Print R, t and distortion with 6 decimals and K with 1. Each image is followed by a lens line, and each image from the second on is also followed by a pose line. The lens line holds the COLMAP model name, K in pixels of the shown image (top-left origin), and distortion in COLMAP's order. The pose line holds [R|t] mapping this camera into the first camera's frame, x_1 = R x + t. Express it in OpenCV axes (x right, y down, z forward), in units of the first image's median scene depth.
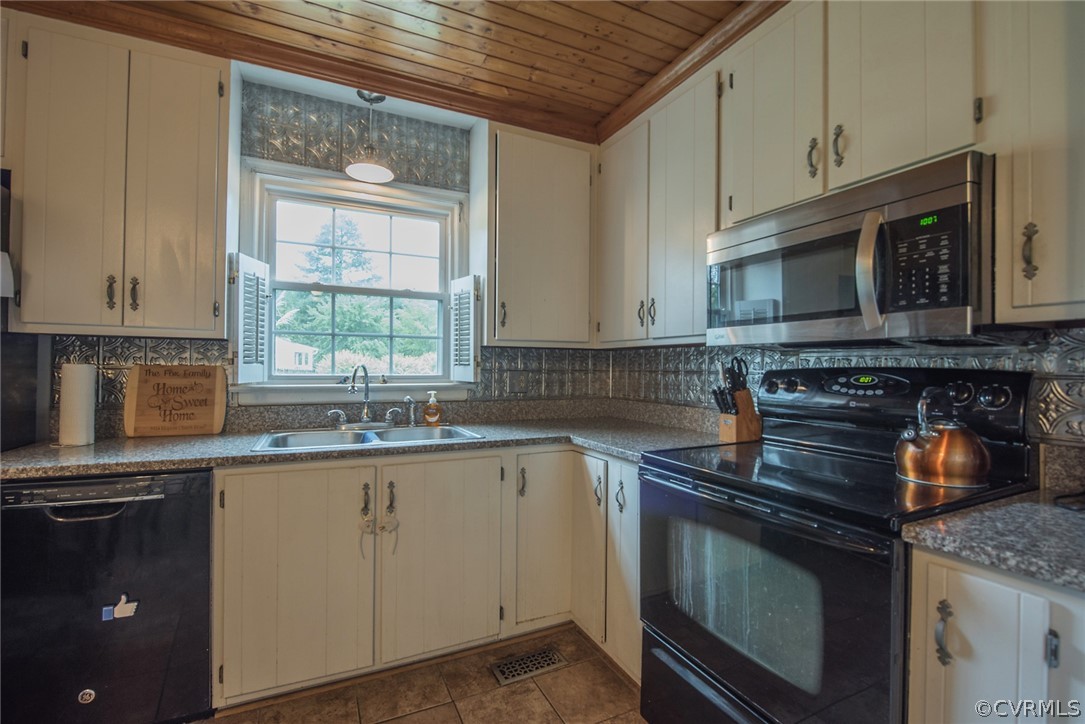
lens RADIAL K [[481.9, 0, 544.7], [0, 481.9, 368.5], [0, 0, 1]] dist [-0.014520, -0.000392]
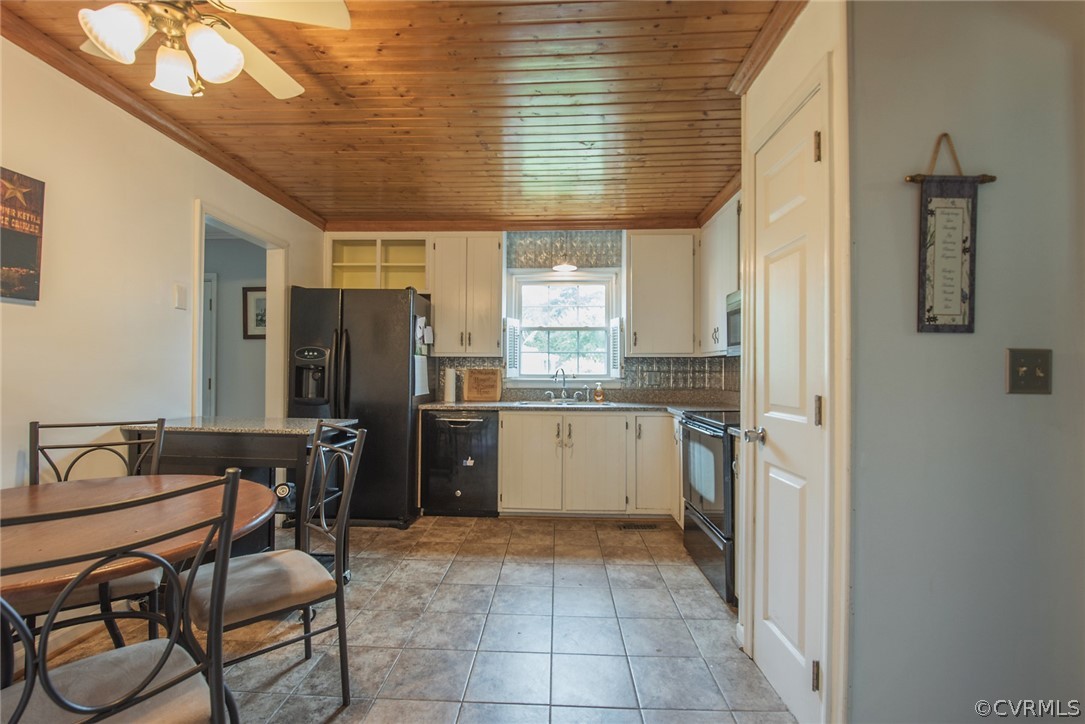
lens RADIAL K [[481.9, 0, 538.7], [0, 481.9, 366.8], [0, 0, 1]] dist [-0.014520, -0.000392]
pose [[0.883974, -0.009795, -0.467434, 0.438844], [0.003086, 0.999881, -0.015117, 0.014678], [0.467527, 0.011921, 0.883899, -0.743876]]
